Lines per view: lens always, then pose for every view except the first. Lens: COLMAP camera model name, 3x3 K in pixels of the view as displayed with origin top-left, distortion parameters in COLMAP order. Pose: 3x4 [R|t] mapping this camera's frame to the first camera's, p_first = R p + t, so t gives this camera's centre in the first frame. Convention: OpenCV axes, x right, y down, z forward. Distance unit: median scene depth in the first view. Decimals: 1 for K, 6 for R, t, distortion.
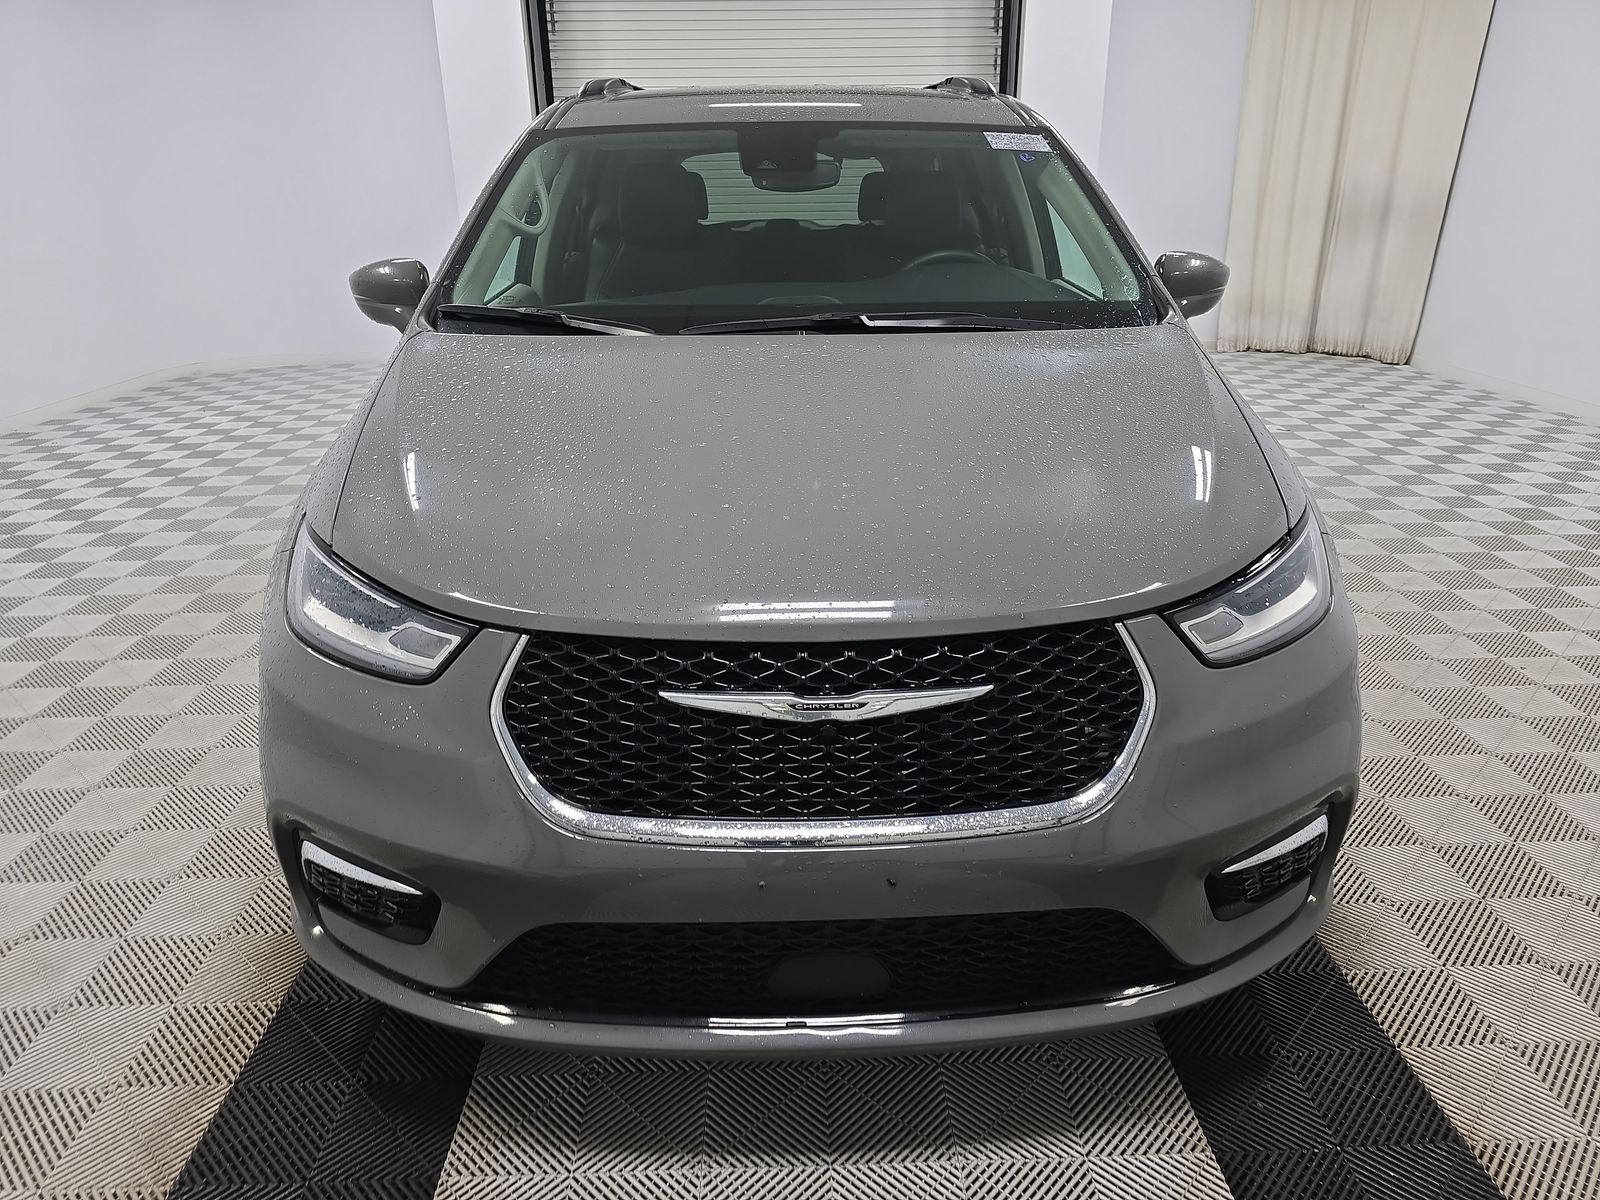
lens RADIAL K [[1094.1, 0, 790.8], [0, 1094.1, 601.3], [0, 0, 1]] dist [-0.003271, -0.001840]
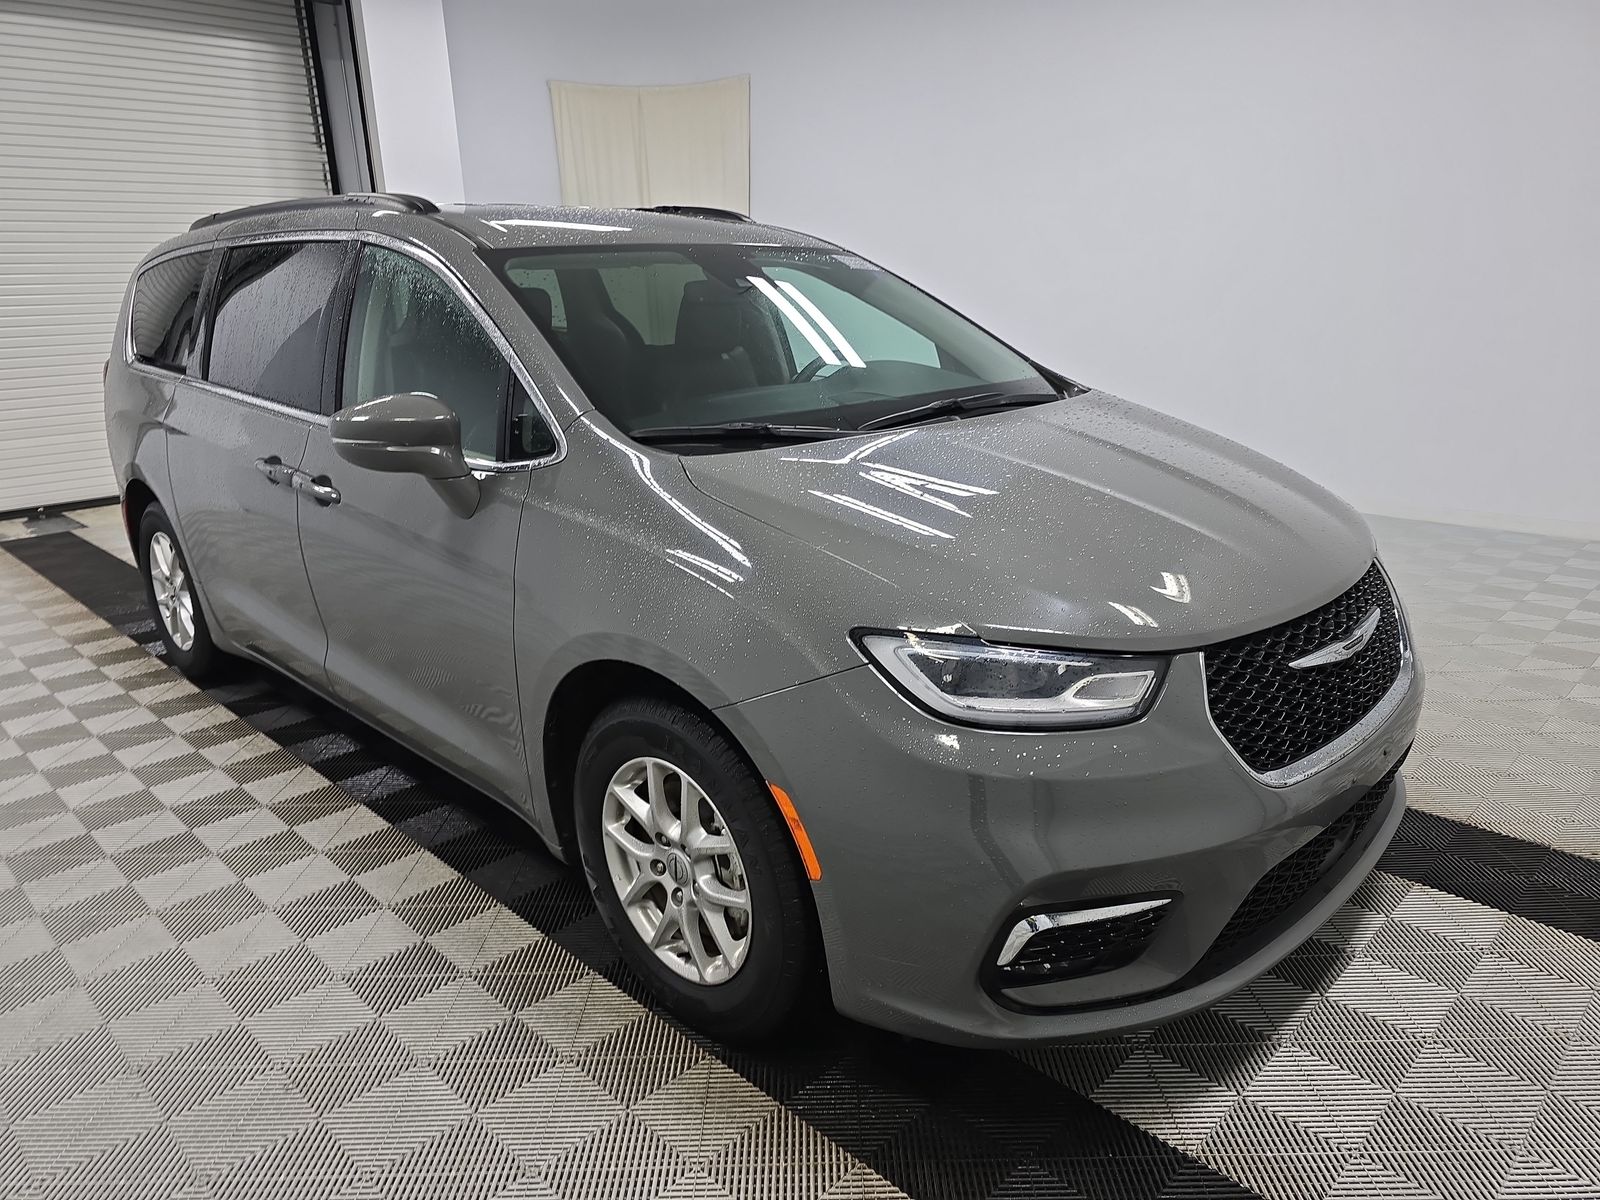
lens RADIAL K [[1094.1, 0, 790.8], [0, 1094.1, 601.3], [0, 0, 1]] dist [-0.003271, -0.001840]
pose [[0.738608, -0.197910, 0.644430, -1.432075], [0.255799, 0.966723, 0.003707, -0.153830], [-0.623718, 0.162107, 0.764655, 0.354792]]
